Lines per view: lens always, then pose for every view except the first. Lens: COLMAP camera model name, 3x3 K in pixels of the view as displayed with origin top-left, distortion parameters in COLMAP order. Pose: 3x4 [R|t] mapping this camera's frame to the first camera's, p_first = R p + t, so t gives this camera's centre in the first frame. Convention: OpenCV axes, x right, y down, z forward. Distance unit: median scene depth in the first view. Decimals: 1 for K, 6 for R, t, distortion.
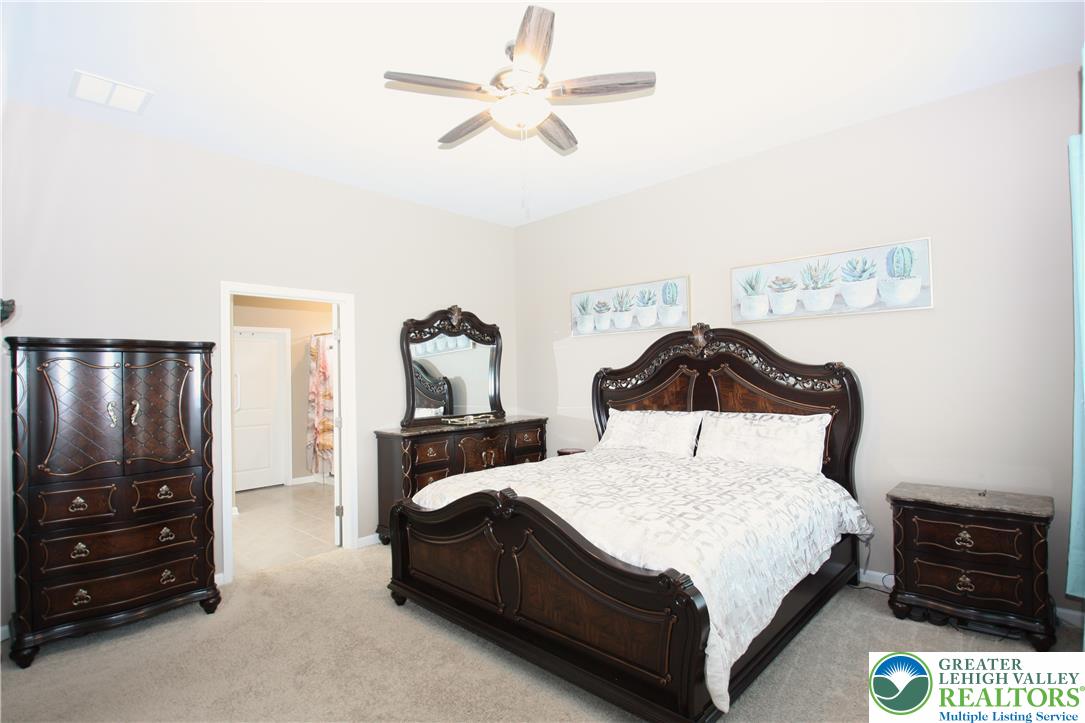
lens RADIAL K [[537.9, 0, 542.5], [0, 537.9, 361.5], [0, 0, 1]] dist [0.023503, -0.000387]
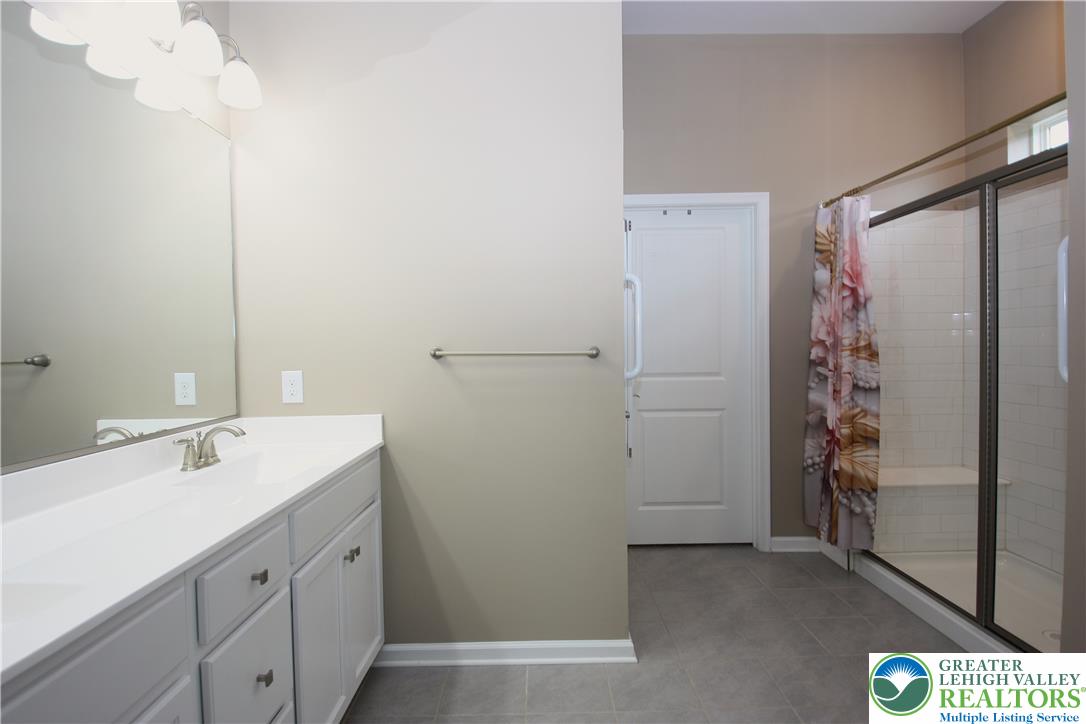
lens RADIAL K [[534.2, 0, 543.0], [0, 534.2, 362.0], [0, 0, 1]] dist [0.002480, 0.000132]
pose [[0.686636, 0.027787, -0.726470, -0.278814], [0.014469, 0.998549, 0.051869, 0.049336], [0.726857, -0.046126, 0.685238, 0.576414]]
